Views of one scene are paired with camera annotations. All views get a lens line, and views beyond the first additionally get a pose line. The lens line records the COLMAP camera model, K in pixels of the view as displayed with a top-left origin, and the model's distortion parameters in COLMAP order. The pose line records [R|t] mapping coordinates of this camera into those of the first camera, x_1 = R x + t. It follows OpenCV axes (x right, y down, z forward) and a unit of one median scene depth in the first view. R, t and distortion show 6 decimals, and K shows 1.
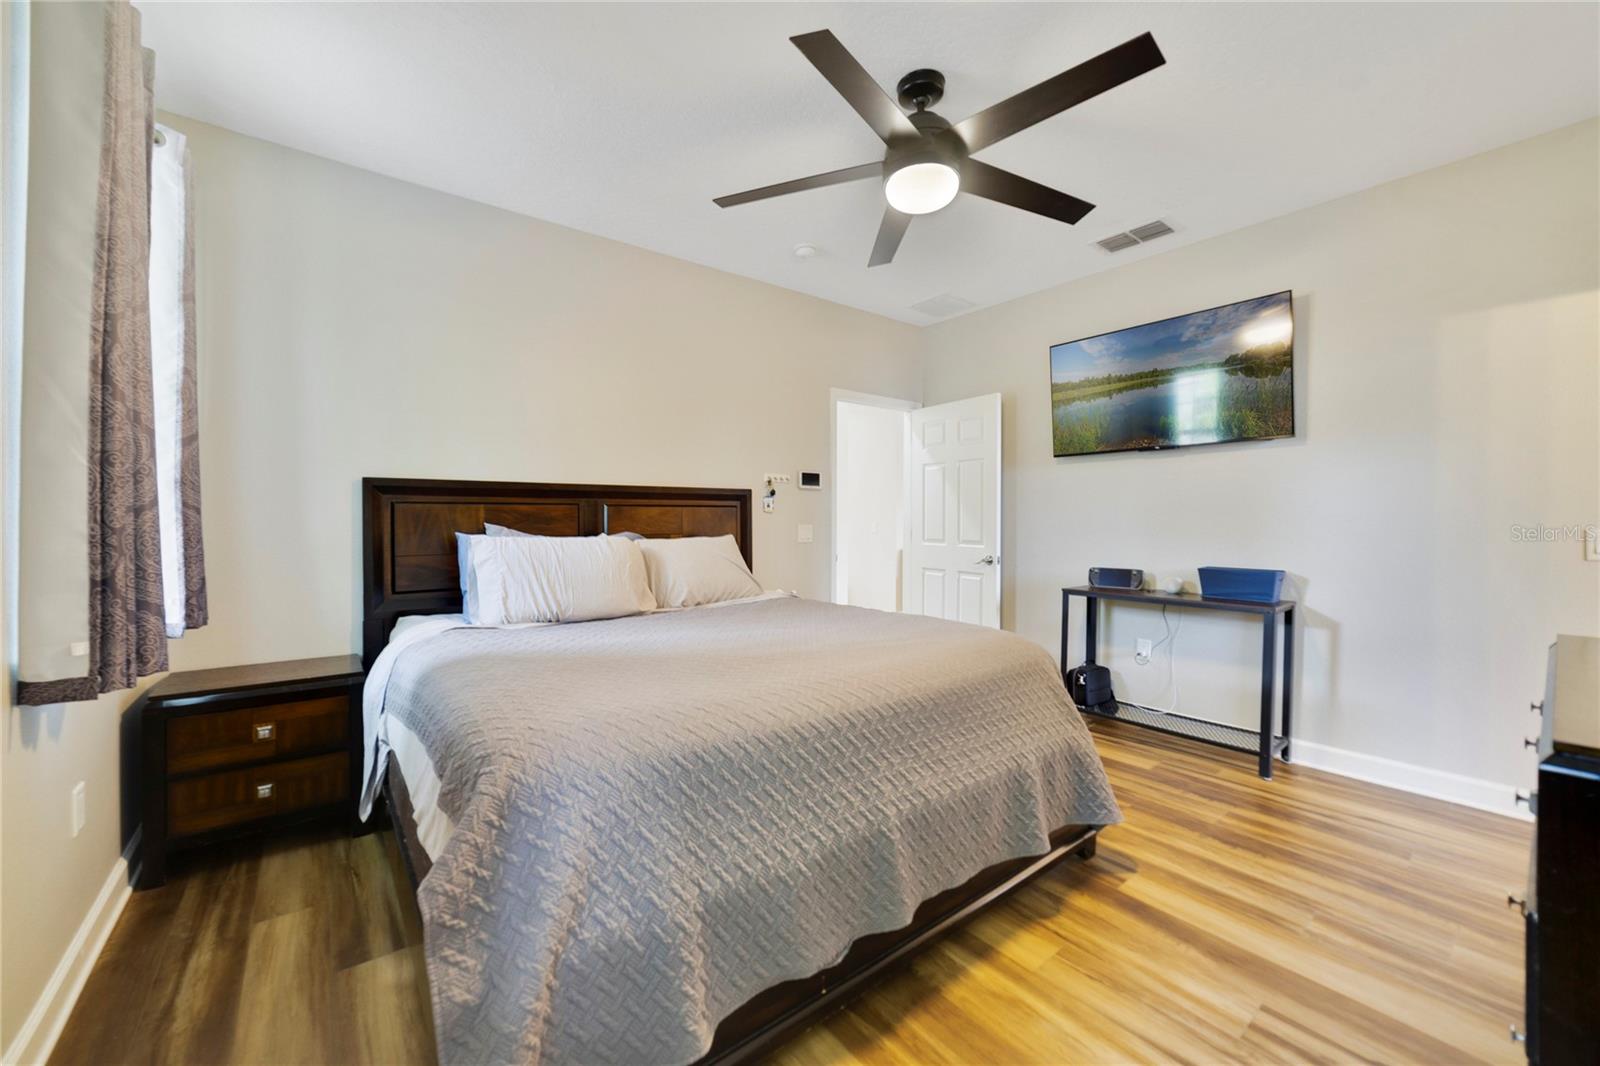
lens RADIAL K [[621.3, 0, 791.3], [0, 621.3, 525.3], [0, 0, 1]] dist [0.000598, 0.000283]
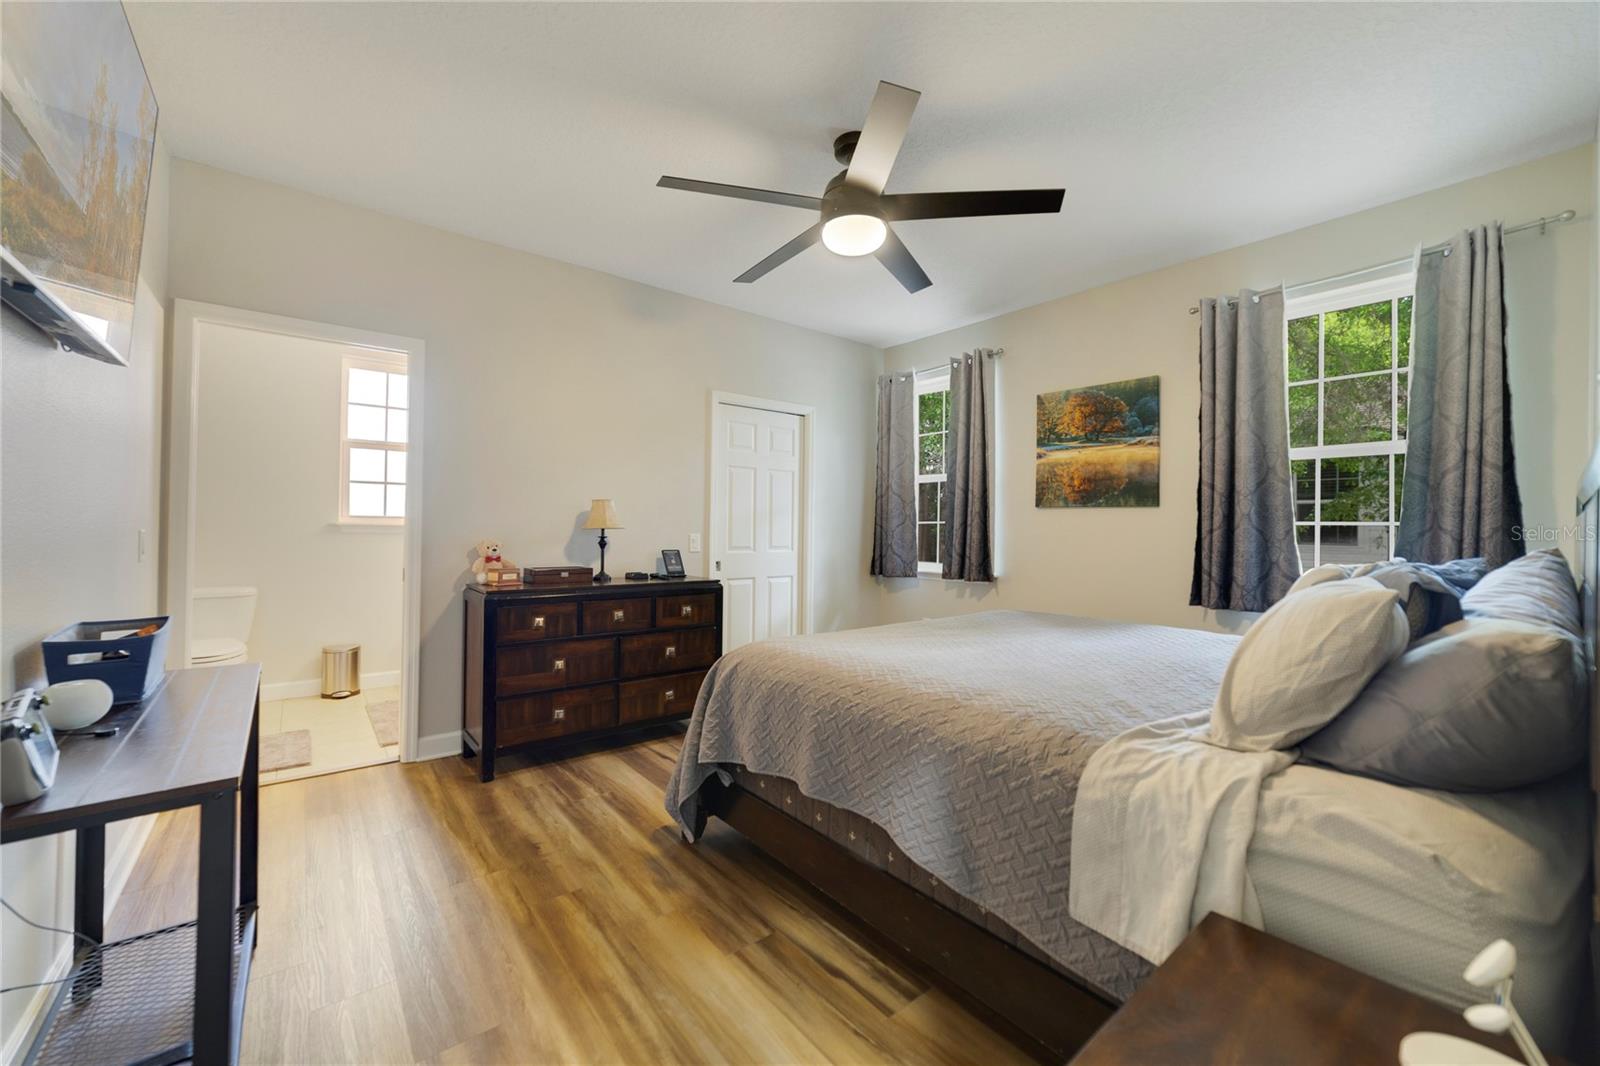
lens RADIAL K [[621.3, 0, 791.3], [0, 621.3, 525.3], [0, 0, 1]] dist [0.000598, 0.000283]
pose [[-0.999750, -0.012959, -0.018208, 0.366316], [-0.012940, 0.999916, -0.001157, -0.005574], [0.018222, -0.000921, -0.999834, 2.301083]]
